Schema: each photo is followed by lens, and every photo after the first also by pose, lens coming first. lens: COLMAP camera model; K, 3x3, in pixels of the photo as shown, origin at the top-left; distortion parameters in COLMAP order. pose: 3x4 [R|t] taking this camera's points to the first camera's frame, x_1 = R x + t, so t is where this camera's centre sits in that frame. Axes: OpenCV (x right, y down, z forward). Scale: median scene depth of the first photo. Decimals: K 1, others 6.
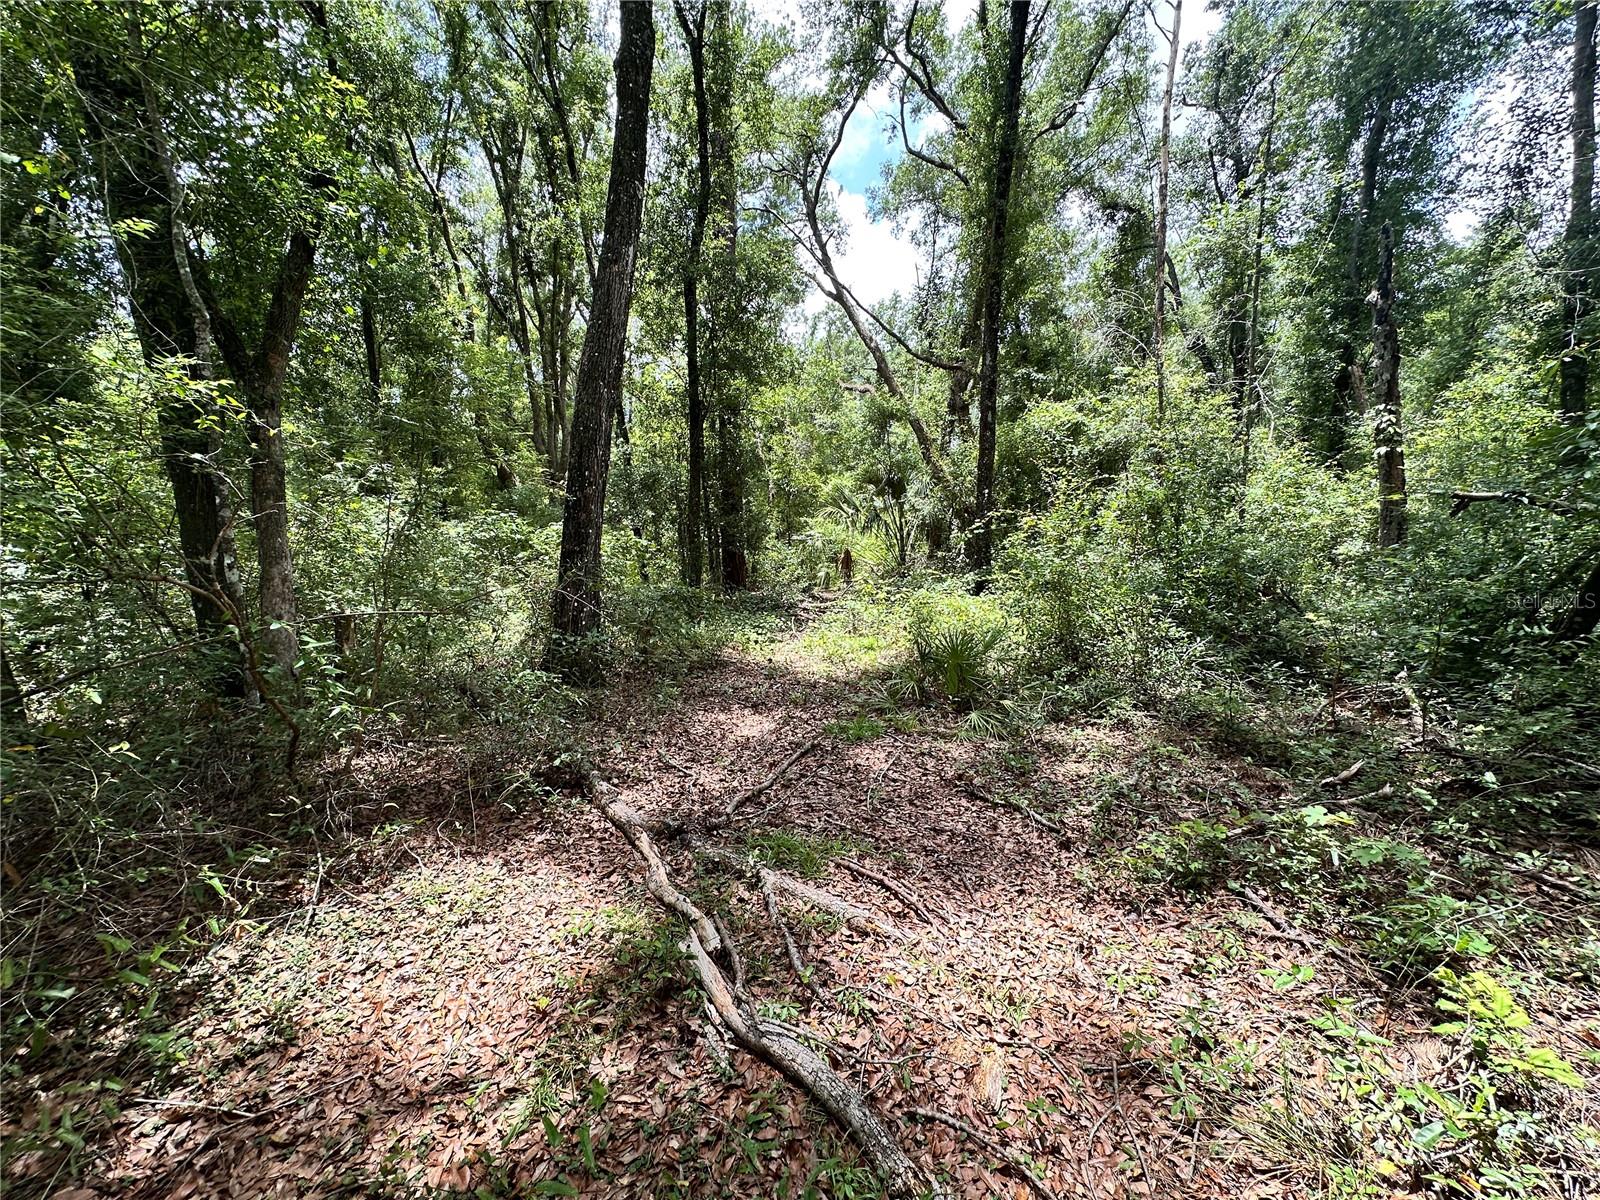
lens RADIAL K [[639.1, 0, 800.0], [0, 639.1, 600.0], [0, 0, 1]] dist [-0.001244, 0.000130]
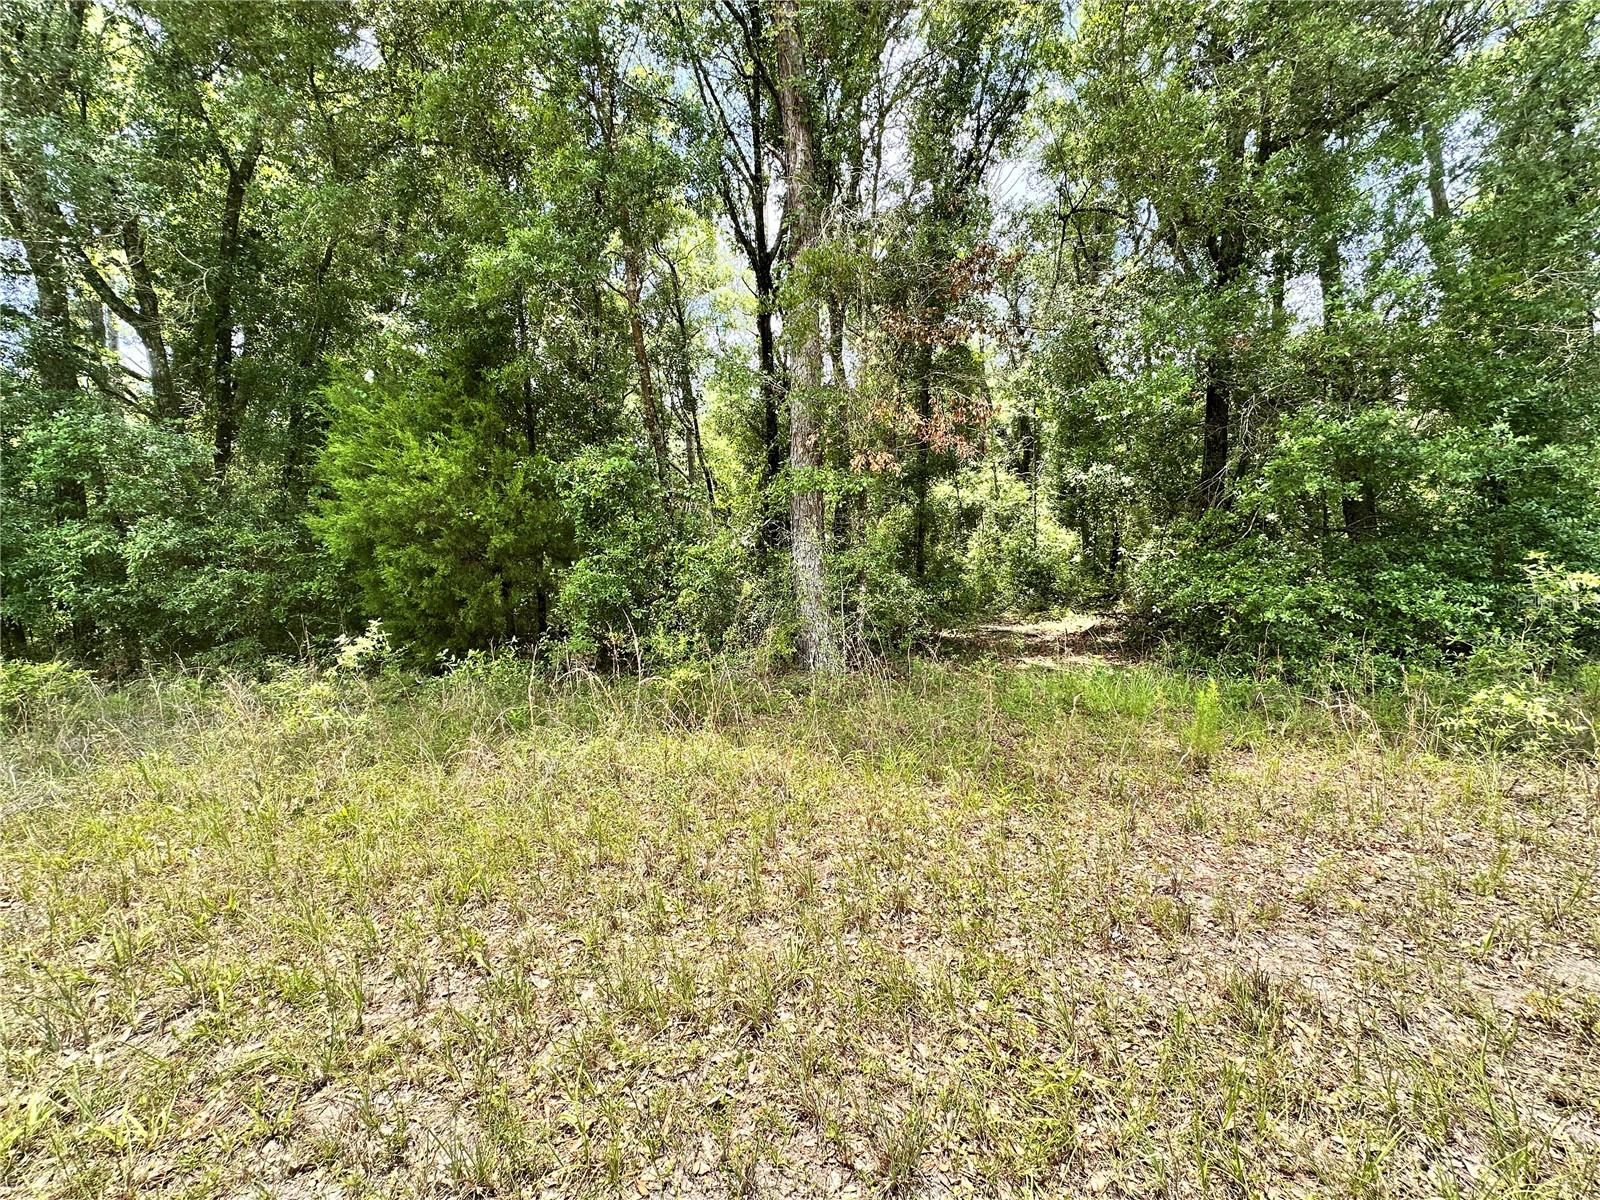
lens RADIAL K [[639.1, 0, 800.0], [0, 639.1, 600.0], [0, 0, 1]] dist [-0.001244, 0.000130]
pose [[0.965018, -0.042211, 0.258763, -0.746430], [0.047079, 0.998811, -0.012644, 0.052333], [-0.257922, 0.024384, 0.965858, -1.018502]]
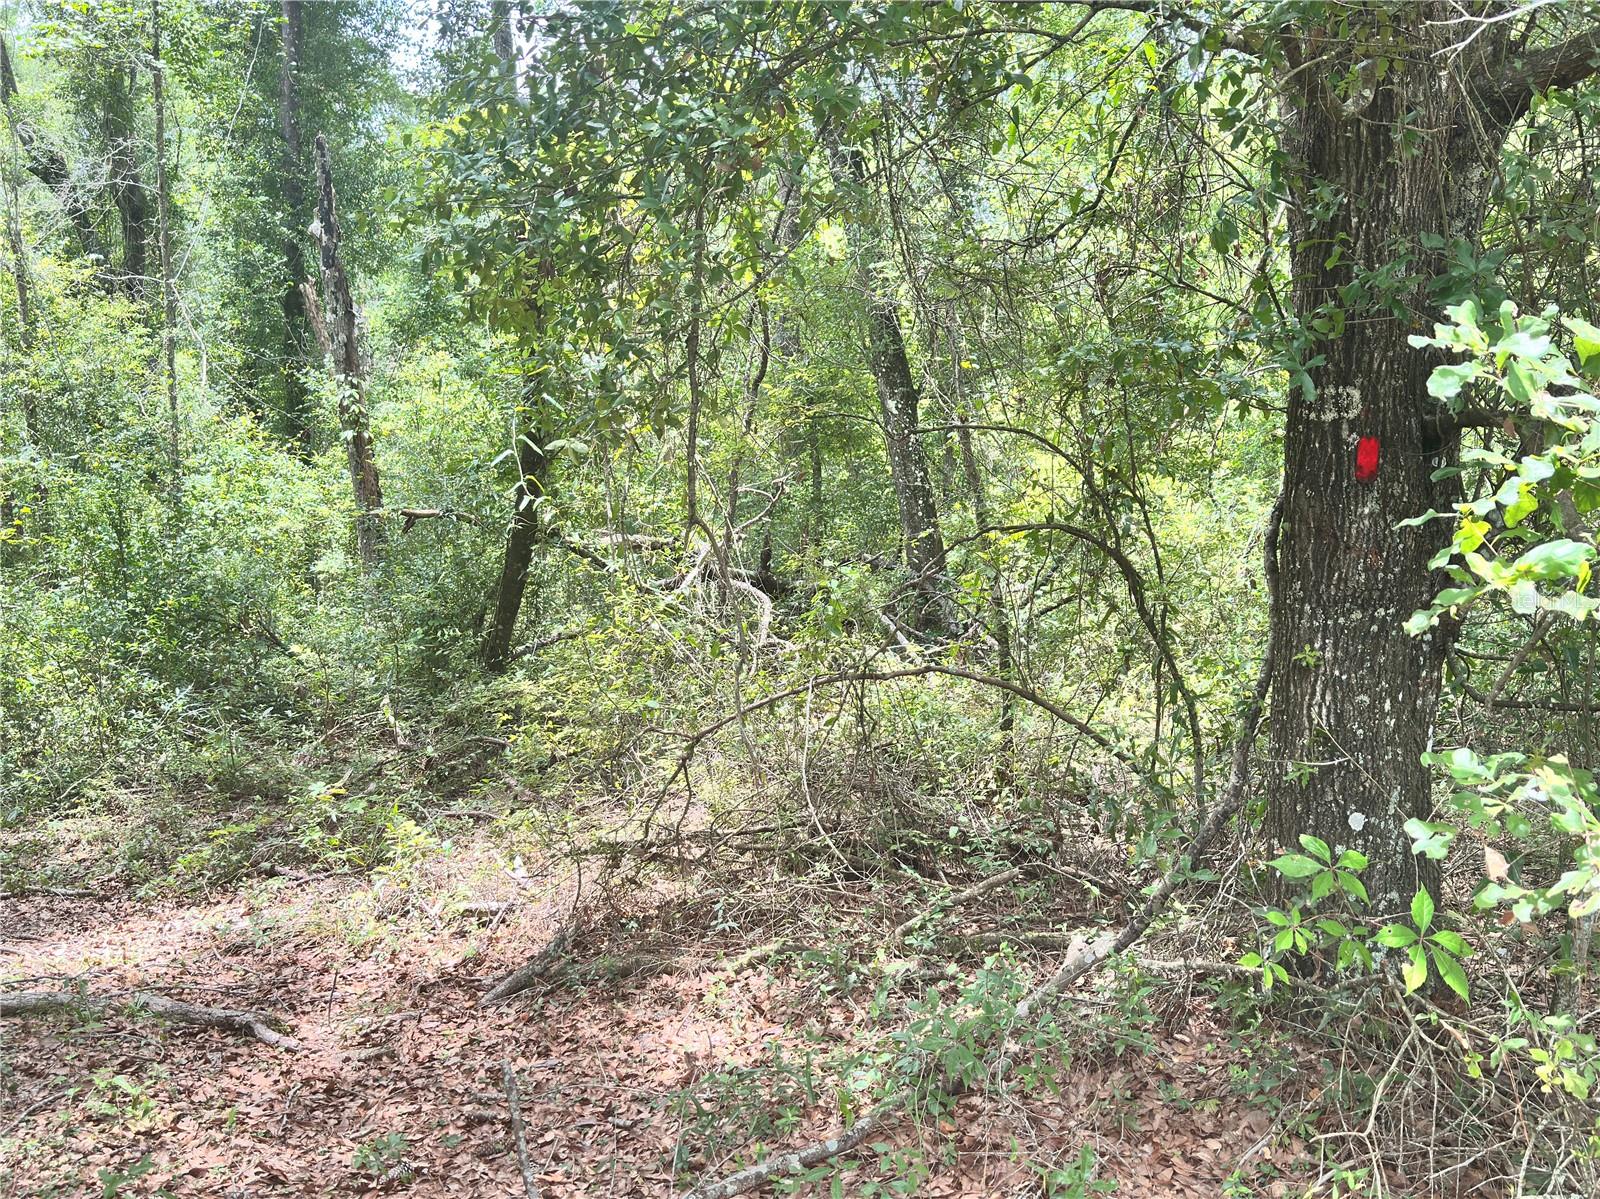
lens RADIAL K [[1528.0, 0, 798.5], [0, 1528.0, 618.8], [0, 0, 1]] dist [0.184862, -0.369276]
pose [[0.541145, -0.058993, 0.838857, -0.275883], [0.099534, 0.995017, 0.005766, 0.019497], [-0.835018, 0.080374, 0.544321, -0.333286]]
